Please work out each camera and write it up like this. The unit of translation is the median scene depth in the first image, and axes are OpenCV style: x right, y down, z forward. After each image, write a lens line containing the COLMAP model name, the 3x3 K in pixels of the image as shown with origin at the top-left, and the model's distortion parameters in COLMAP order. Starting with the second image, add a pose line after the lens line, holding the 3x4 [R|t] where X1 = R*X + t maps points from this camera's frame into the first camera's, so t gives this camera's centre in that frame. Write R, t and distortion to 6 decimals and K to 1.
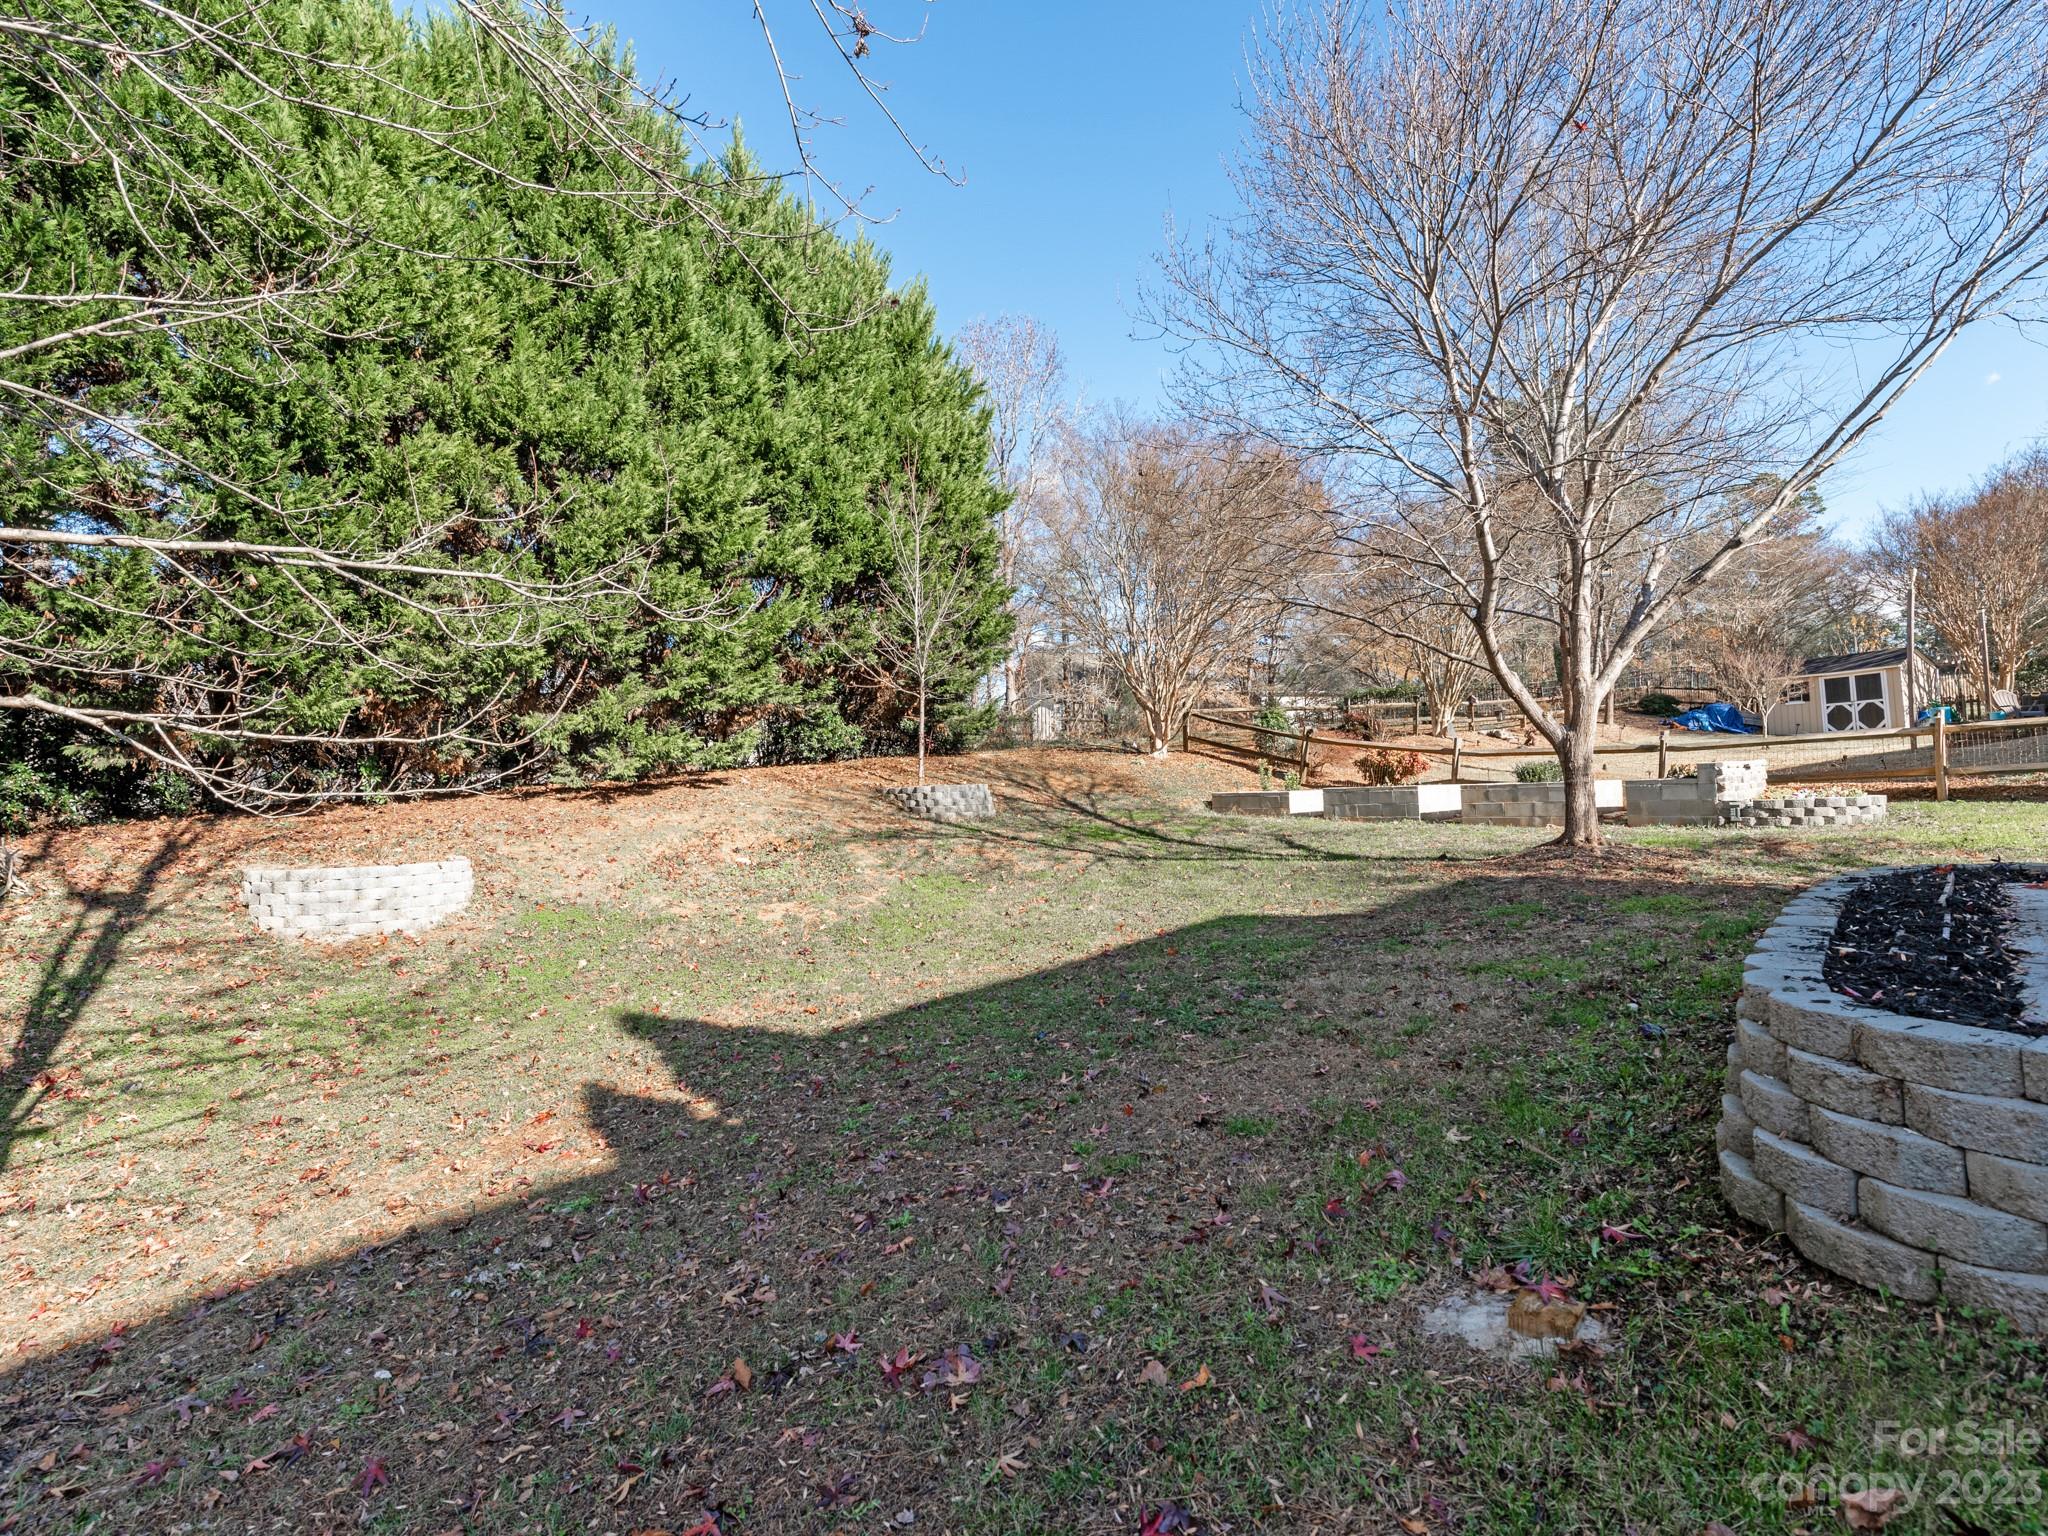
lens RADIAL K [[958.2, 0, 1022.8], [0, 958.2, 658.4], [0, 0, 1]] dist [-0.001940, -0.000425]
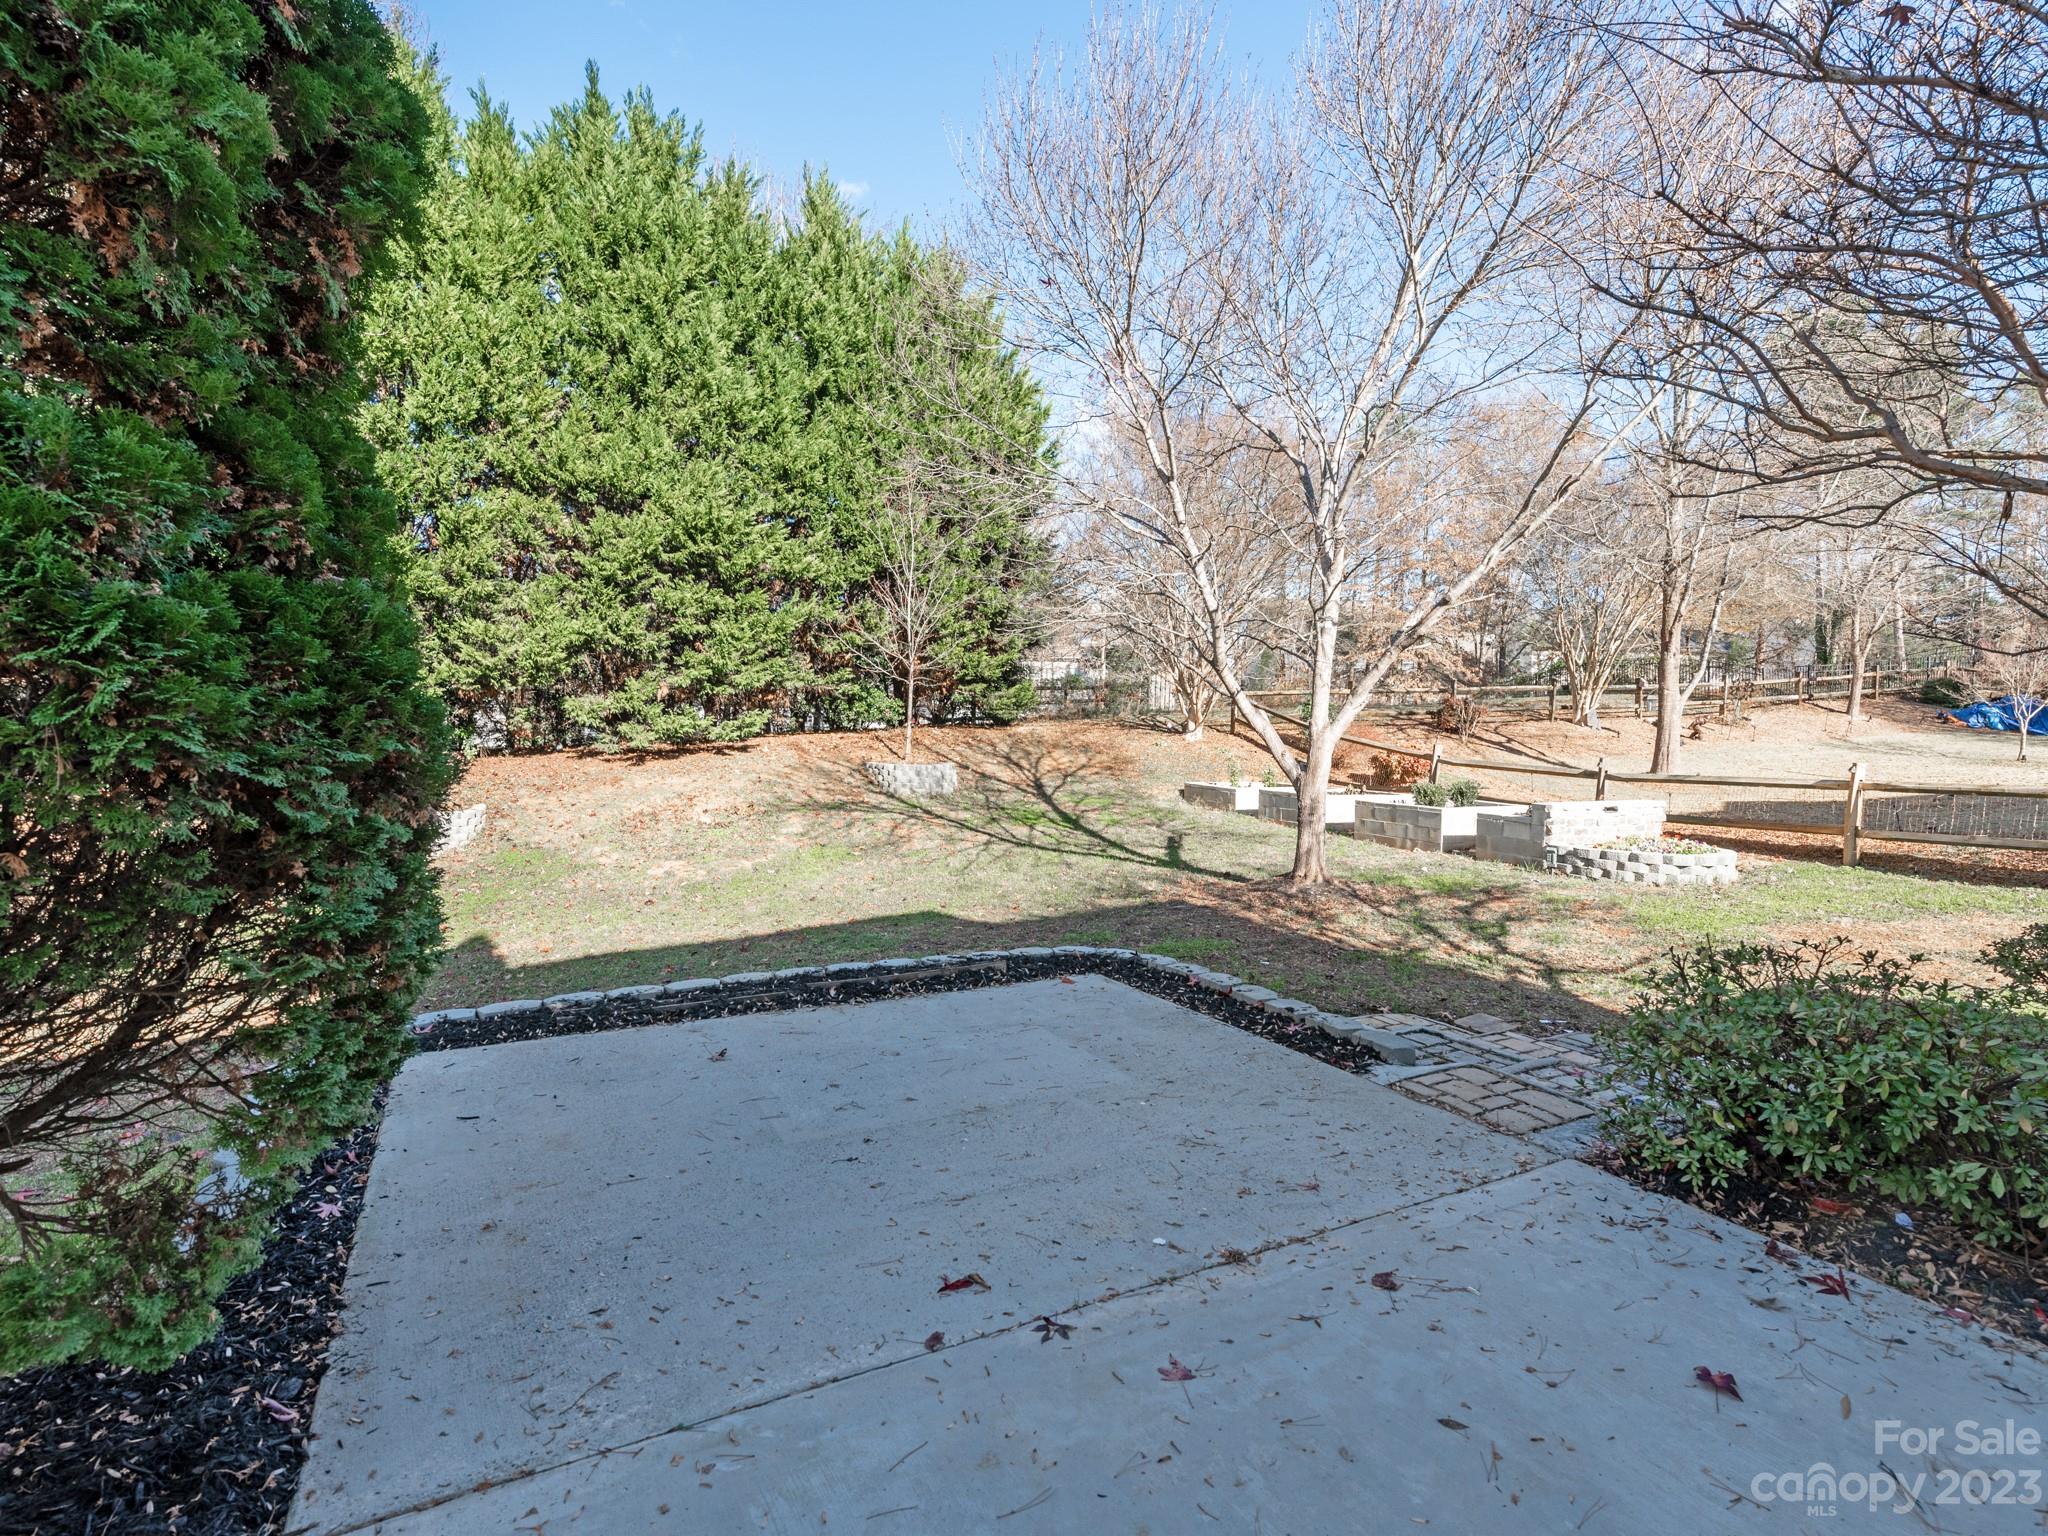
lens RADIAL K [[958.2, 0, 1022.8], [0, 958.2, 658.4], [0, 0, 1]] dist [-0.001940, -0.000425]
pose [[0.953917, 0.031741, -0.298387, 0.431332], [-0.010918, 0.997403, 0.071194, -0.088028], [0.299872, -0.064655, 0.951786, -0.062827]]
